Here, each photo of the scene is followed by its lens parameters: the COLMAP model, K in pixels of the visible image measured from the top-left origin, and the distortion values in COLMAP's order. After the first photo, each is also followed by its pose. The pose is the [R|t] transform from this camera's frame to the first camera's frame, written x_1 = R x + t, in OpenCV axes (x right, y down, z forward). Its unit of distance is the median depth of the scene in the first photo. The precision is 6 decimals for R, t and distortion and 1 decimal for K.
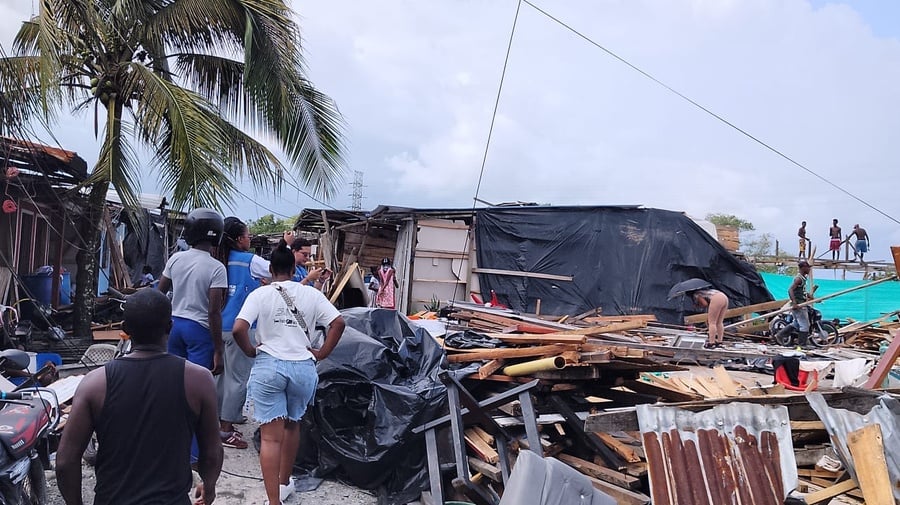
lens RADIAL K [[845.3, 0, 450.0], [0, 845.3, 252.5], [0, 0, 1]] dist [0.006520, -0.012782]
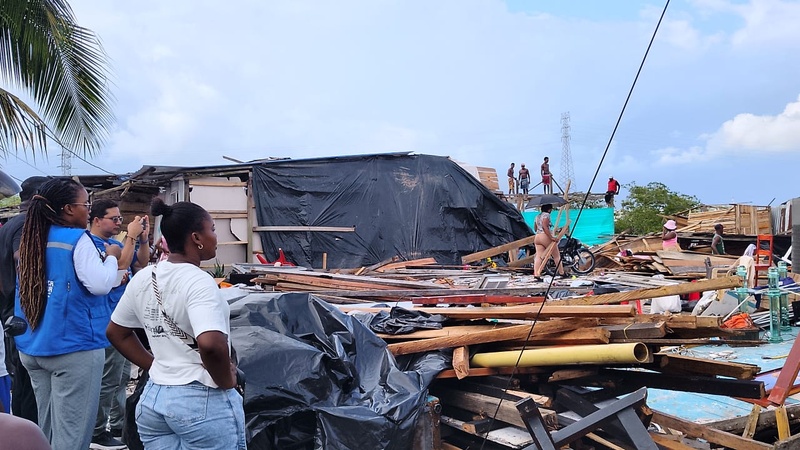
lens RADIAL K [[751.4, 0, 400.0], [0, 751.4, 225.0], [0, 0, 1]] dist [0.006520, -0.012782]
pose [[0.950919, -0.081101, 0.298622, -0.067345], [0.073662, 0.996630, 0.036104, -0.001768], [-0.300544, -0.012335, 0.953688, 0.148460]]
